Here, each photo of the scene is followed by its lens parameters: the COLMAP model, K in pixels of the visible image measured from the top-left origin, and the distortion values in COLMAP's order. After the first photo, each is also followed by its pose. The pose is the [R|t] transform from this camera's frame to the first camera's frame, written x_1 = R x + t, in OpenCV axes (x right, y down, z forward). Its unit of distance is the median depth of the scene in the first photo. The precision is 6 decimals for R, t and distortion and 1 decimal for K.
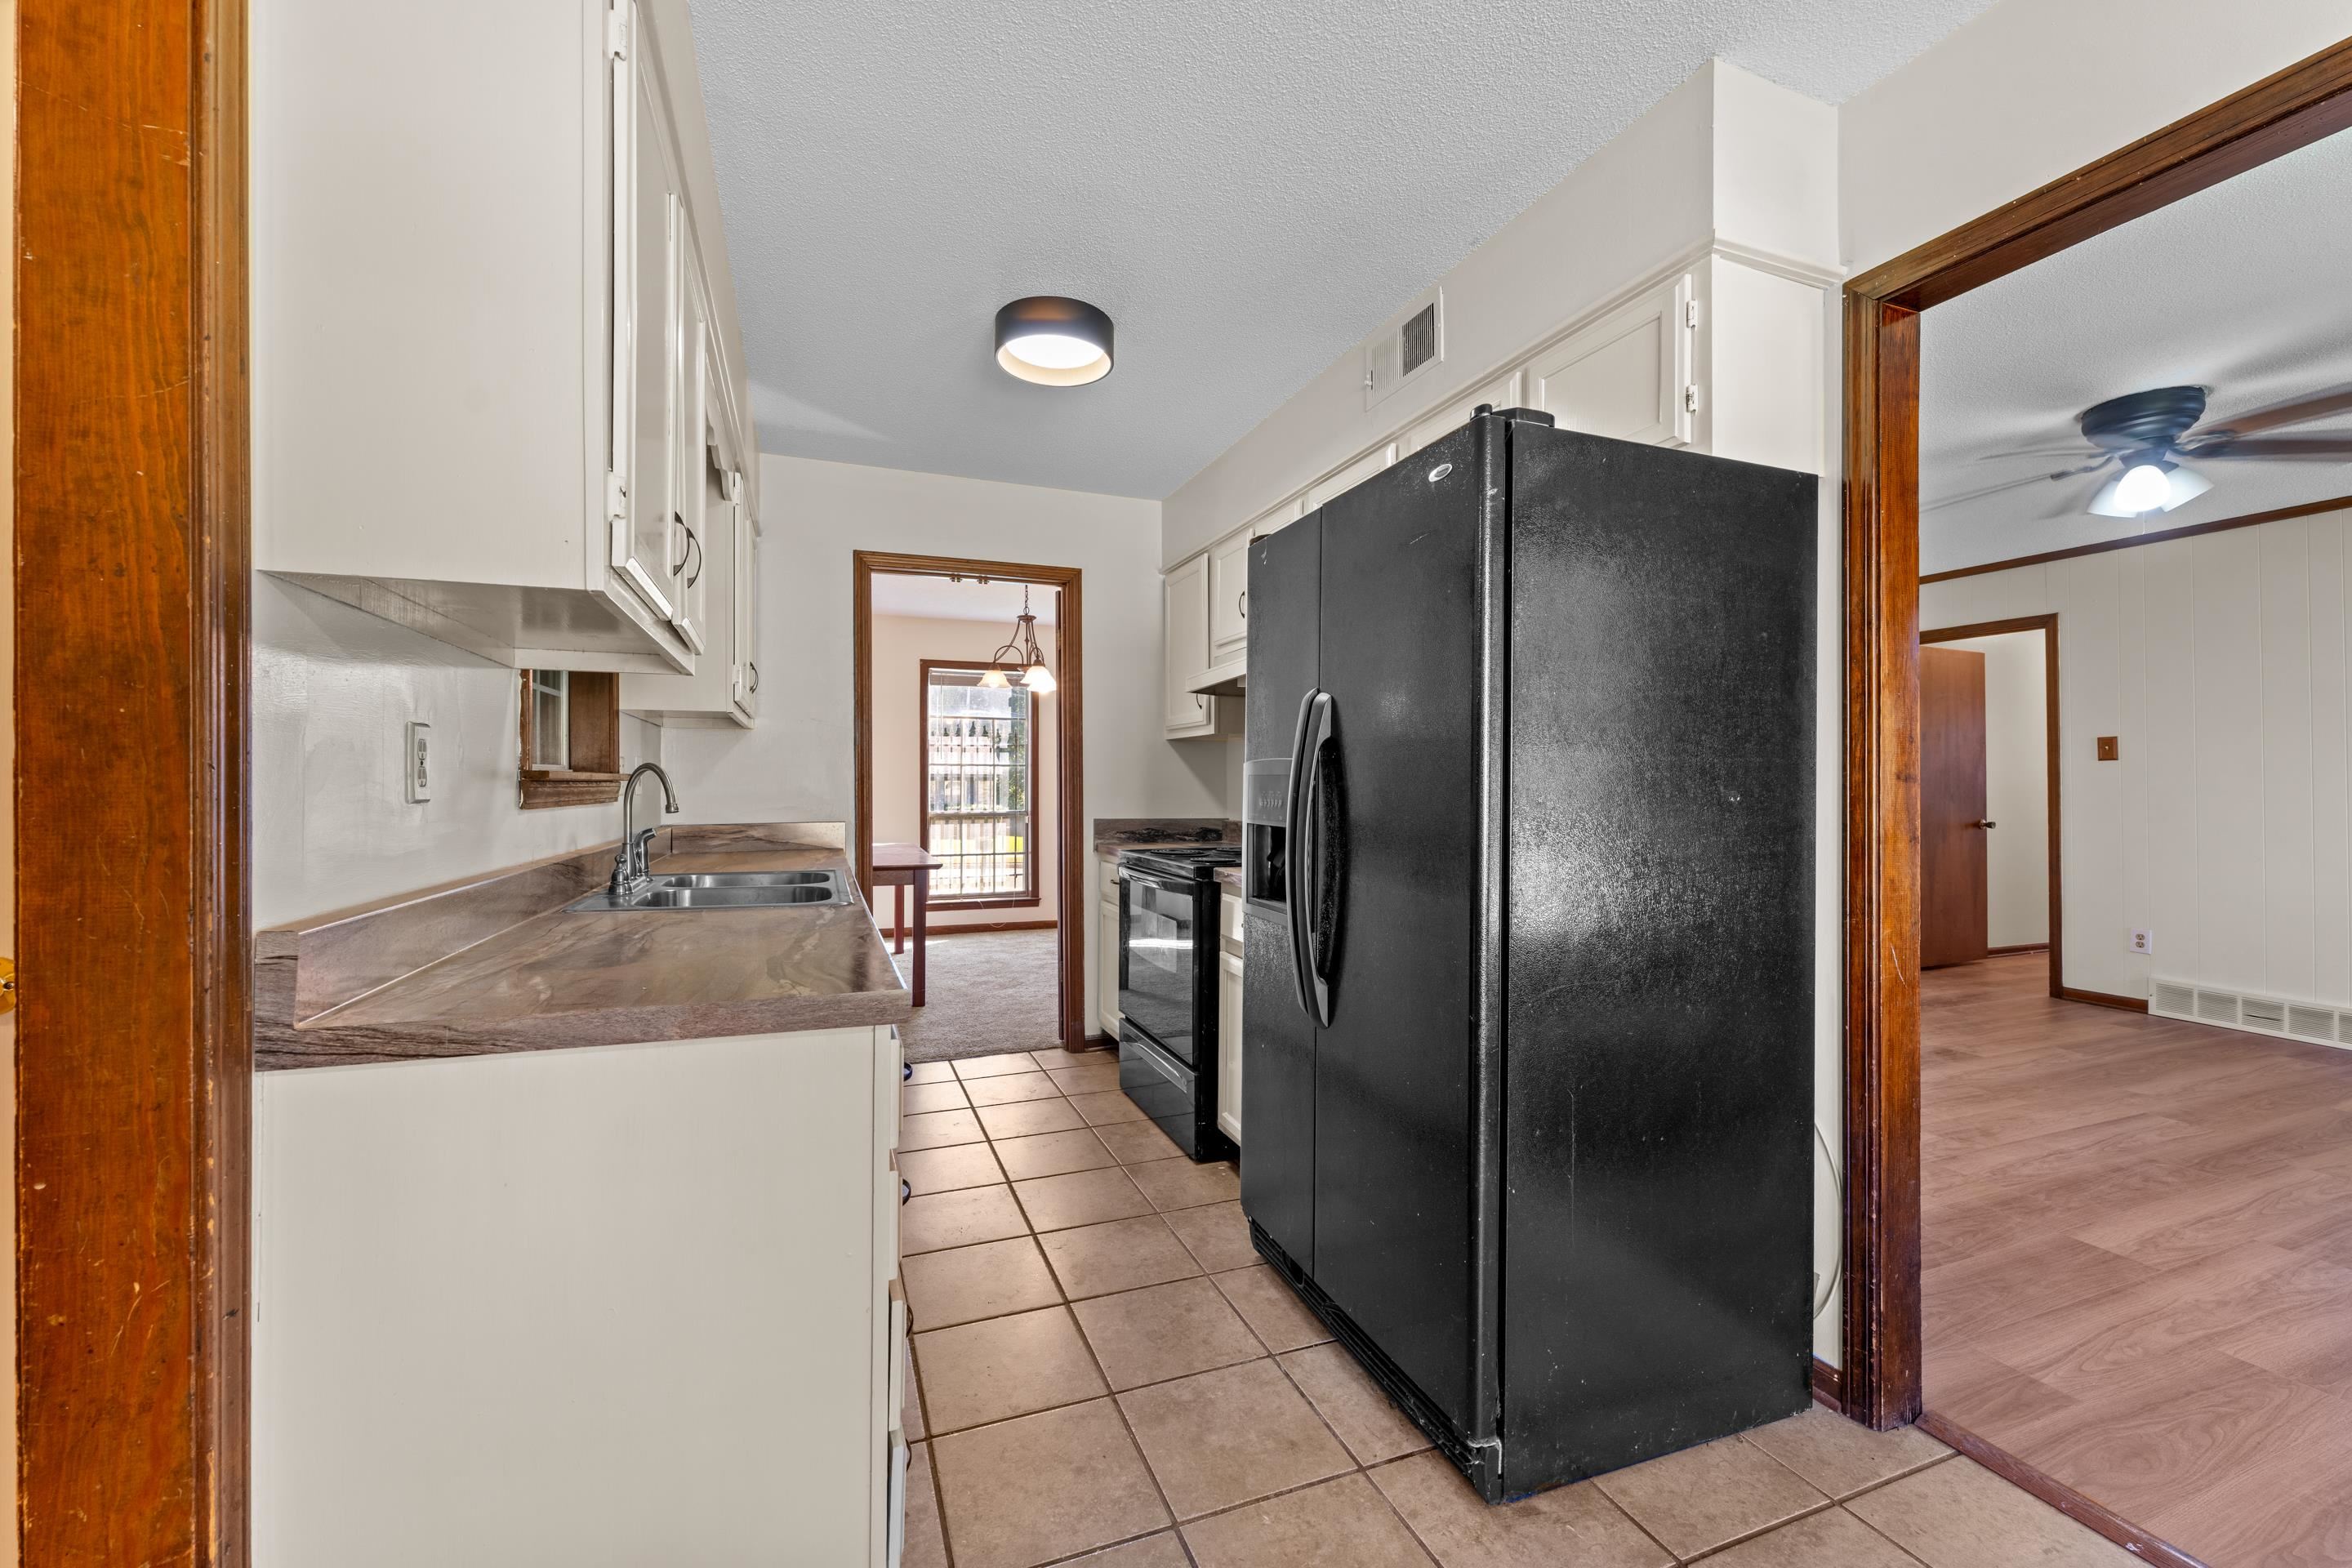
lens RADIAL K [[939.8, 0, 1173.6], [0, 939.8, 778.2], [0, 0, 1]] dist [-0.000750, 0.000238]
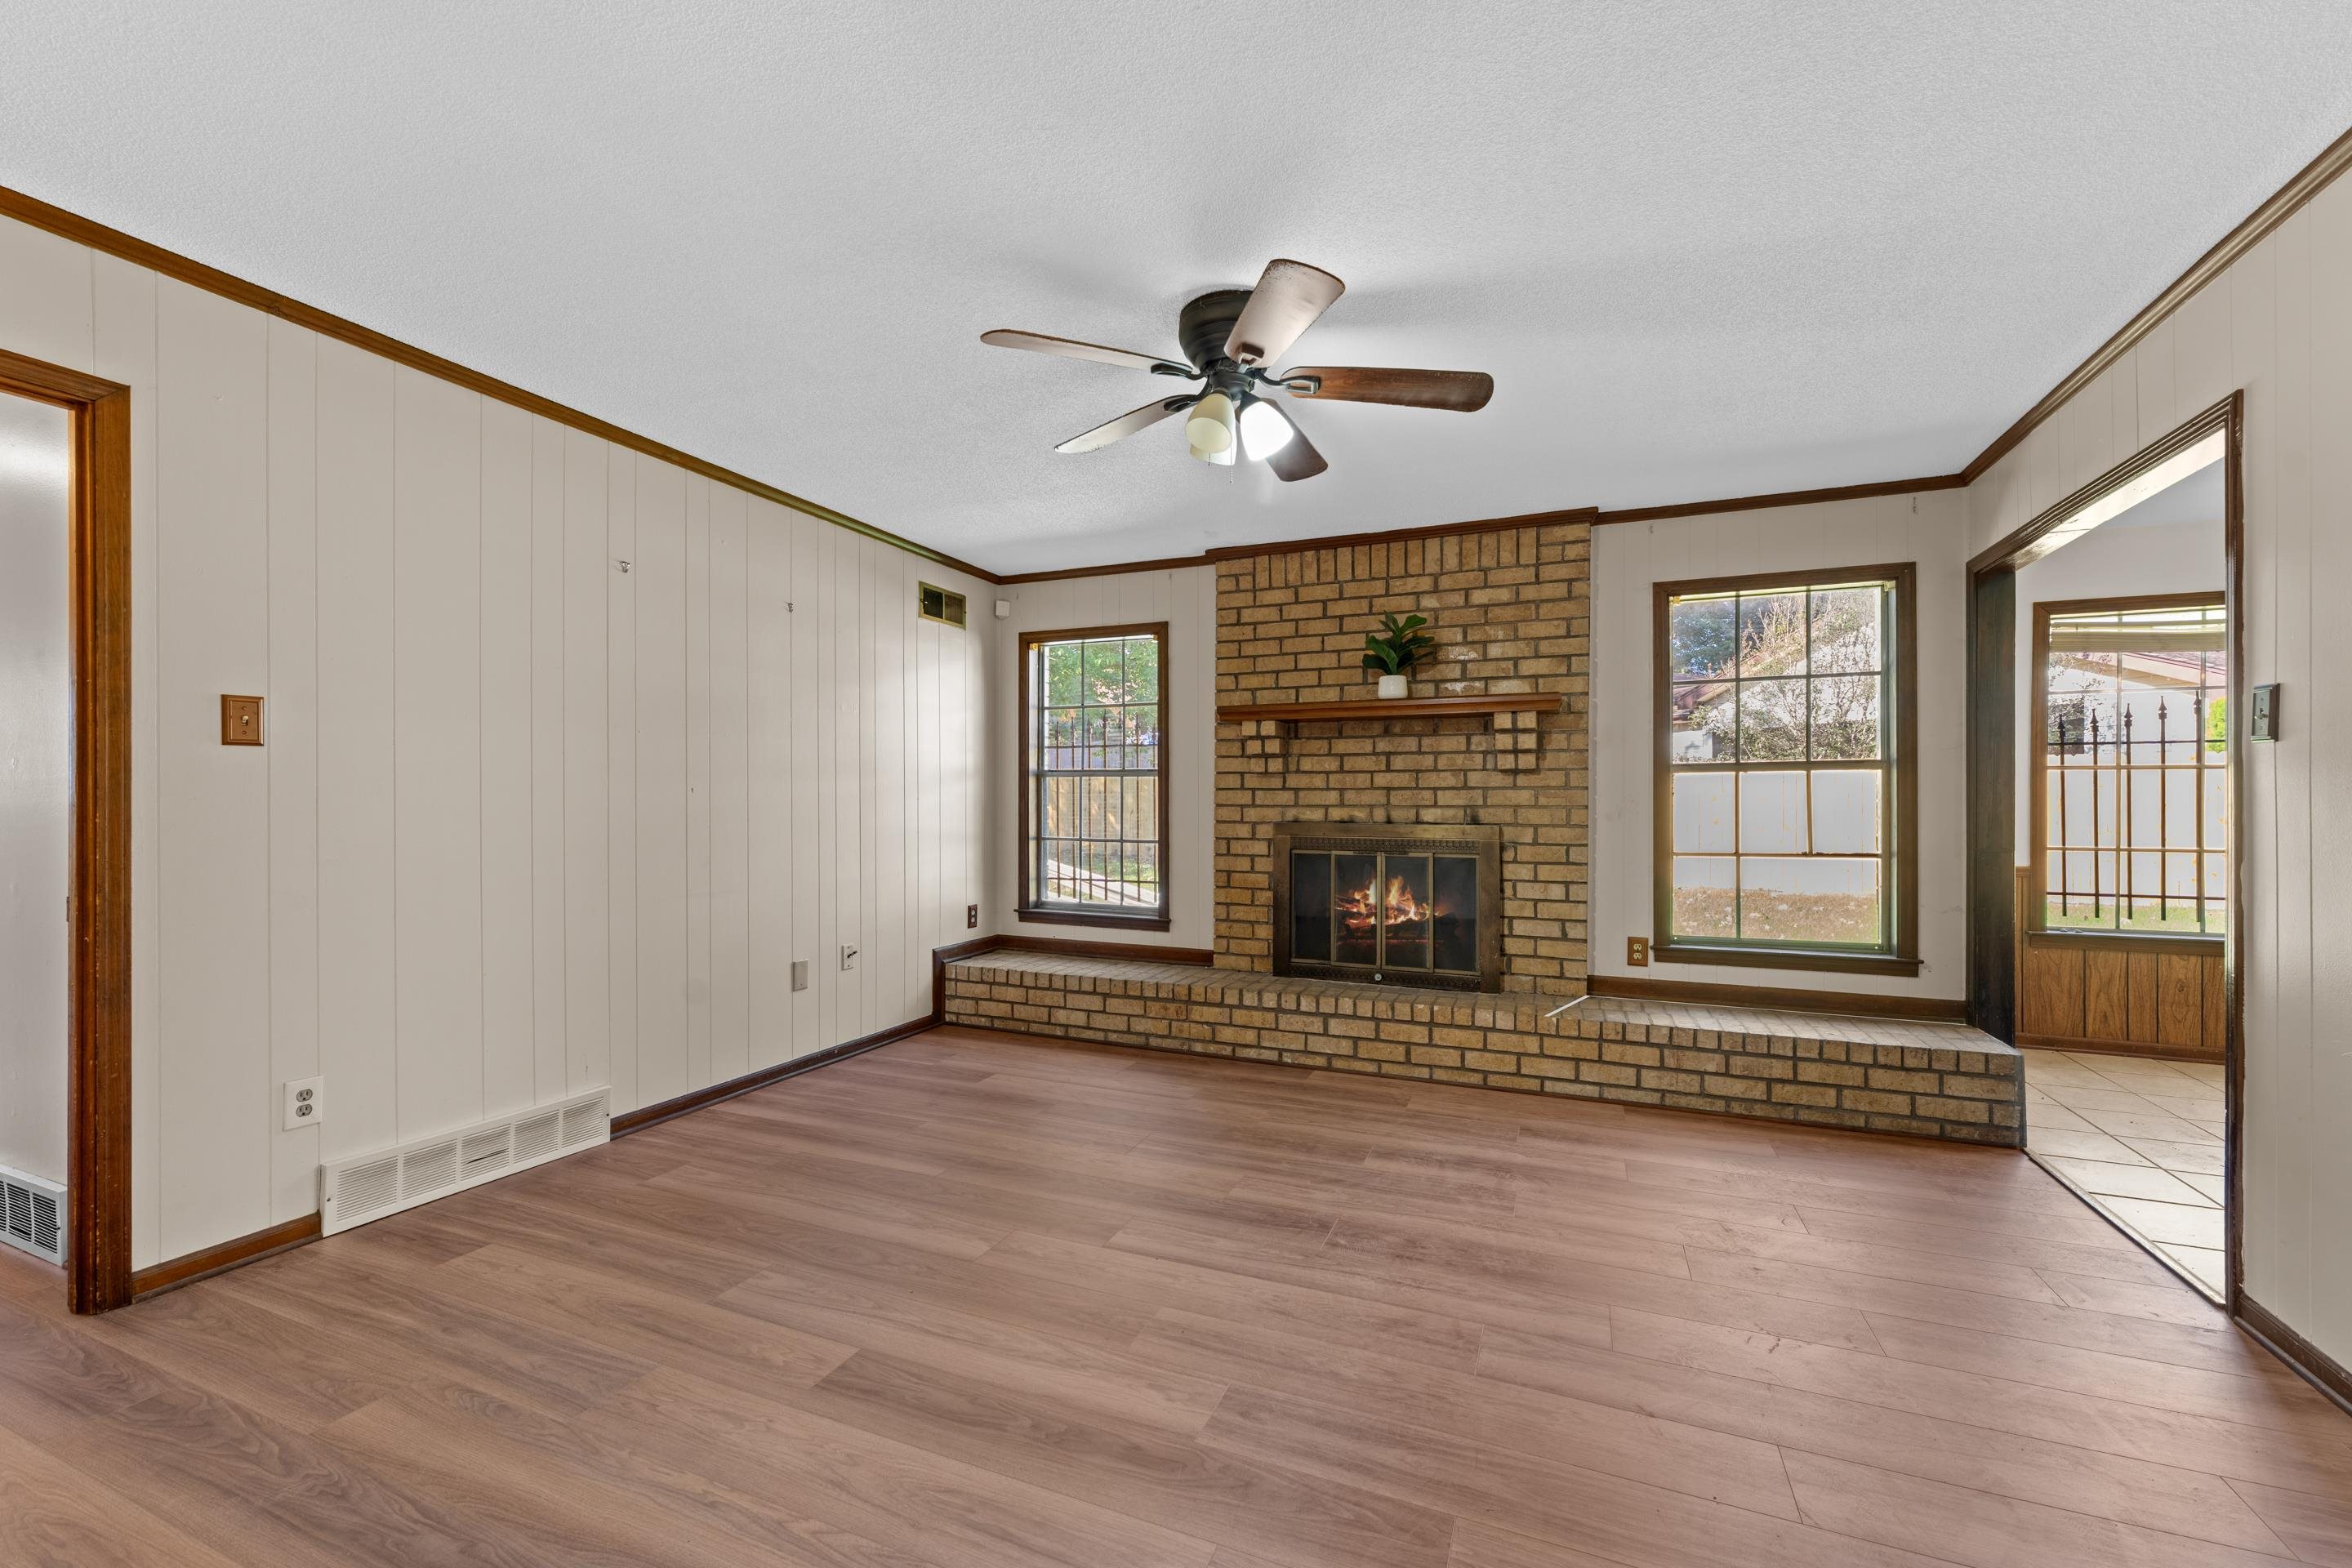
lens RADIAL K [[948.4, 0, 1167.4], [0, 948.4, 798.3], [0, 0, 1]] dist [-0.002231, 0.000093]
pose [[-0.712325, 0.001449, 0.701848, 0.459052], [-0.006692, 0.999938, -0.008857, 0.012566], [-0.701817, -0.011005, -0.712272, 1.433426]]
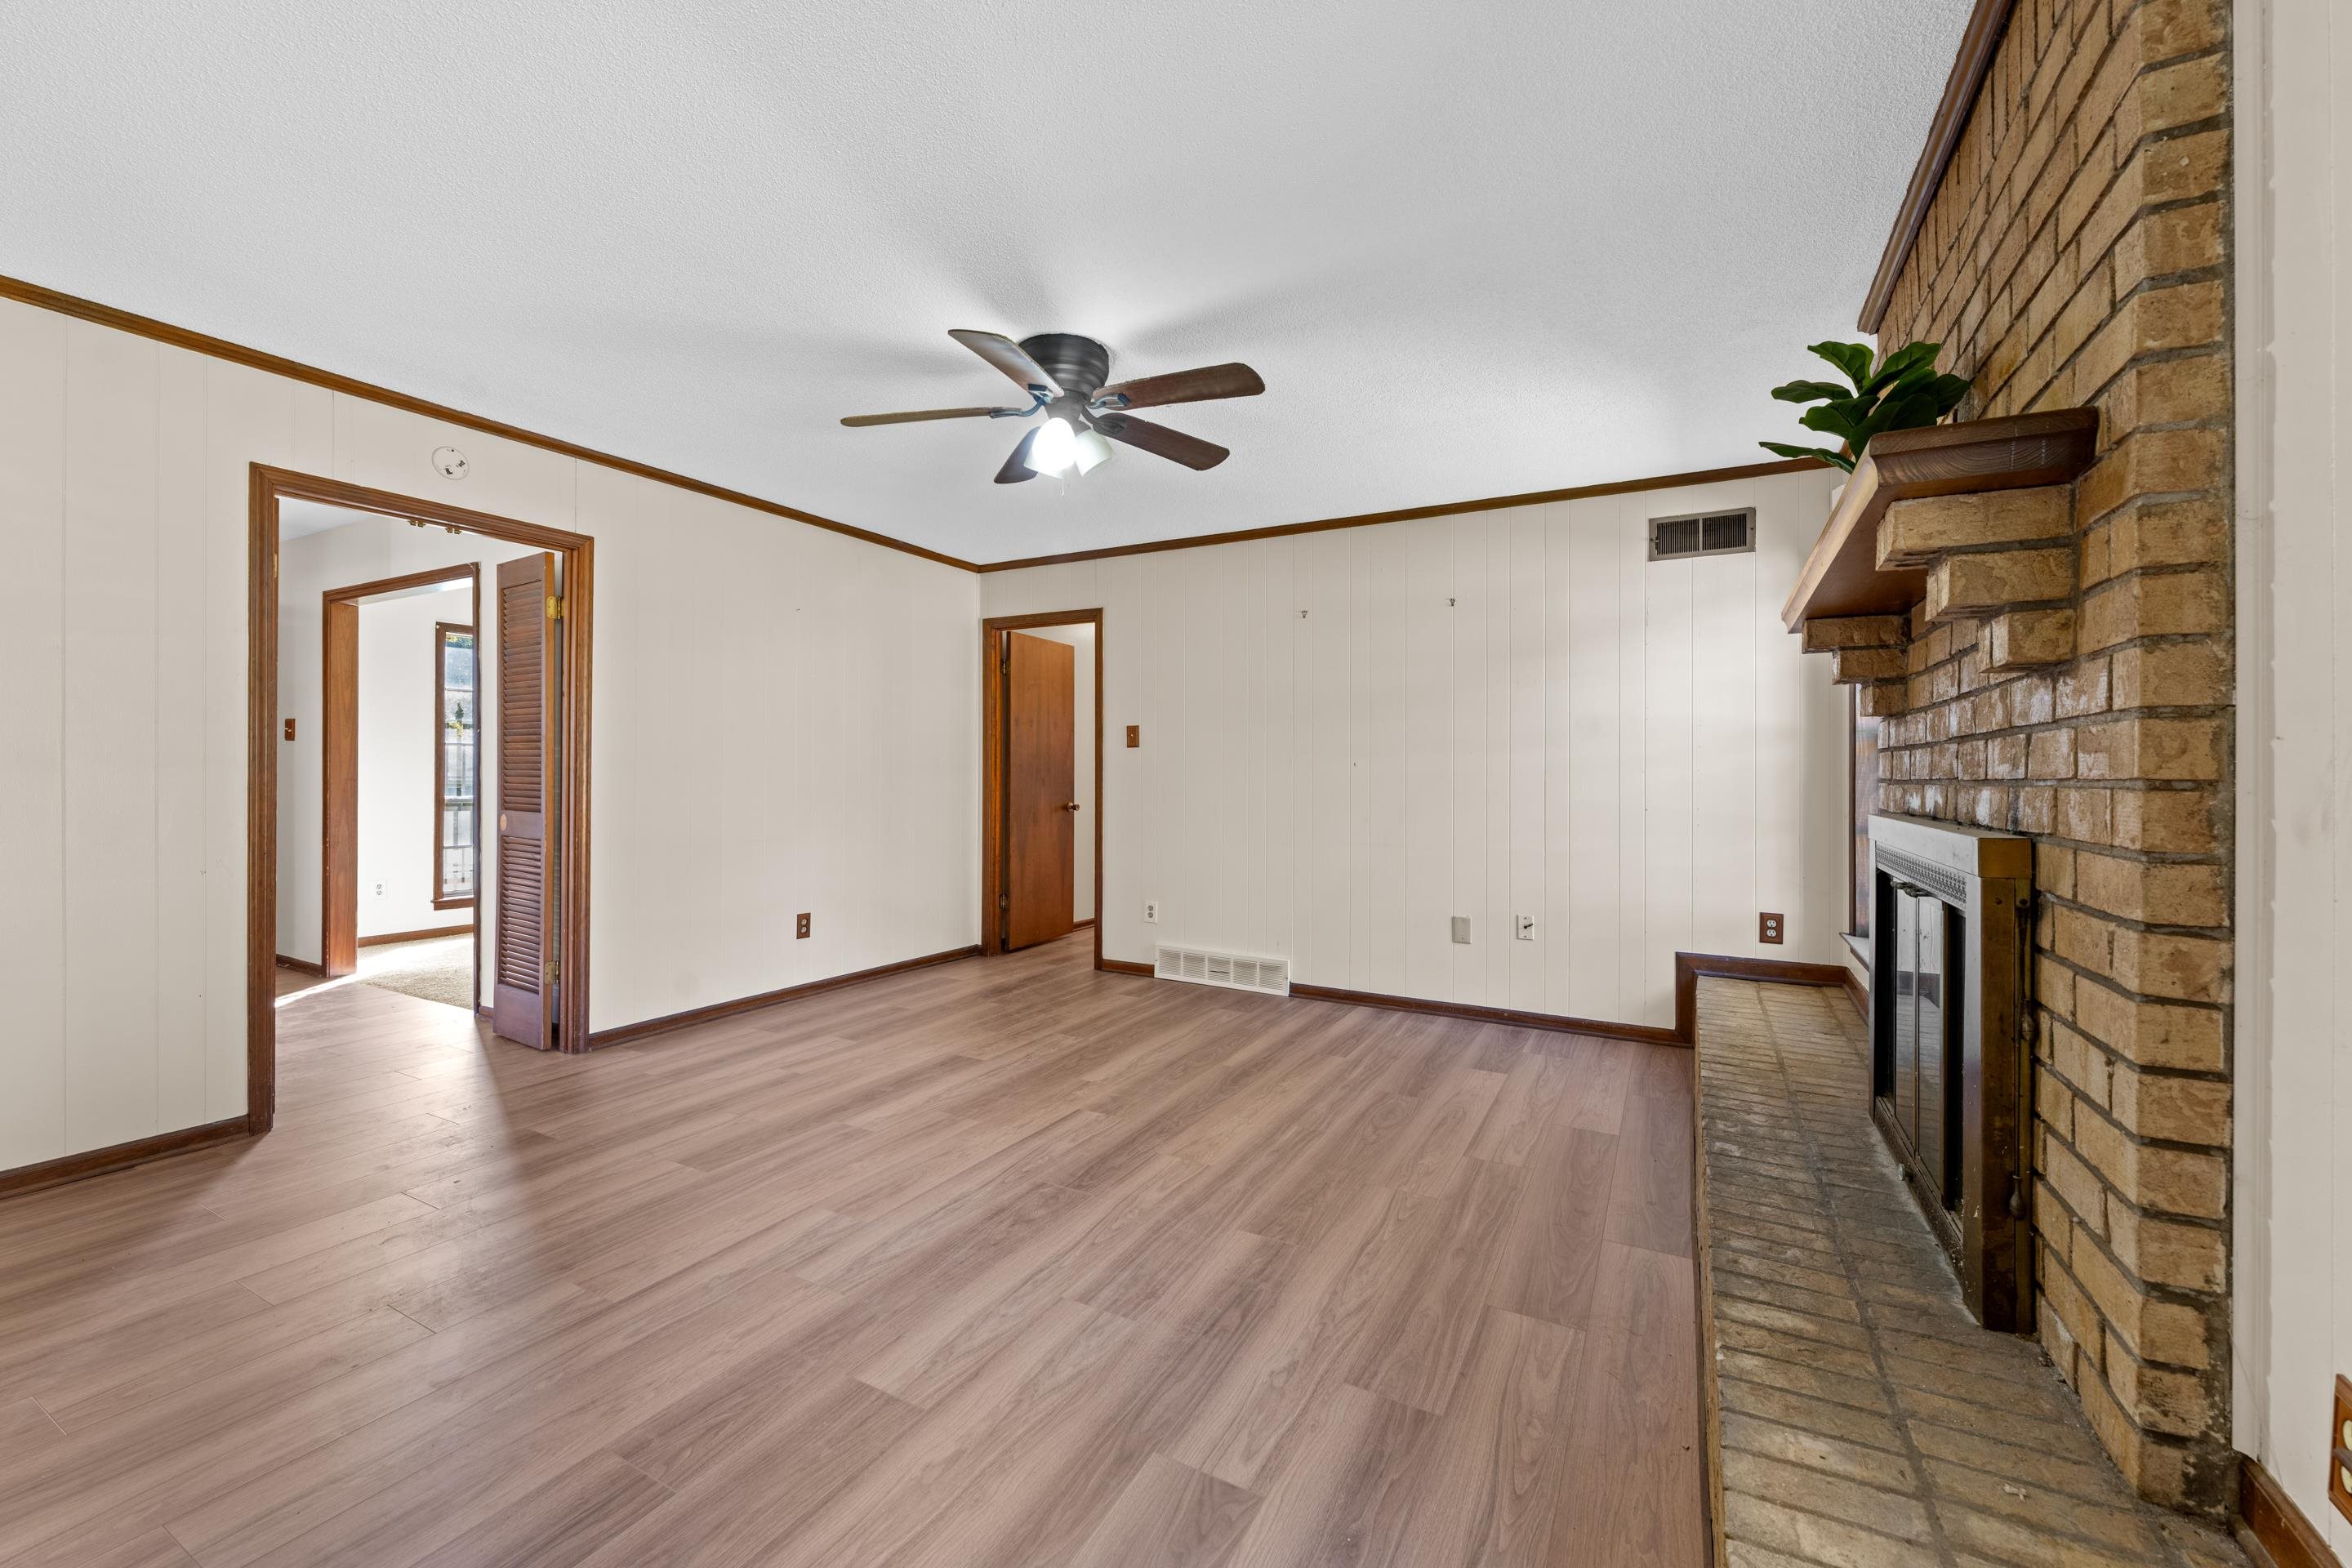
lens RADIAL K [[939.8, 0, 1173.6], [0, 939.8, 778.2], [0, 0, 1]] dist [-0.000750, 0.000238]
pose [[0.762836, 0.001604, 0.646590, 0.465187], [-0.011752, 0.999866, 0.011385, 0.005173], [-0.646485, -0.016284, 0.762753, 0.199414]]
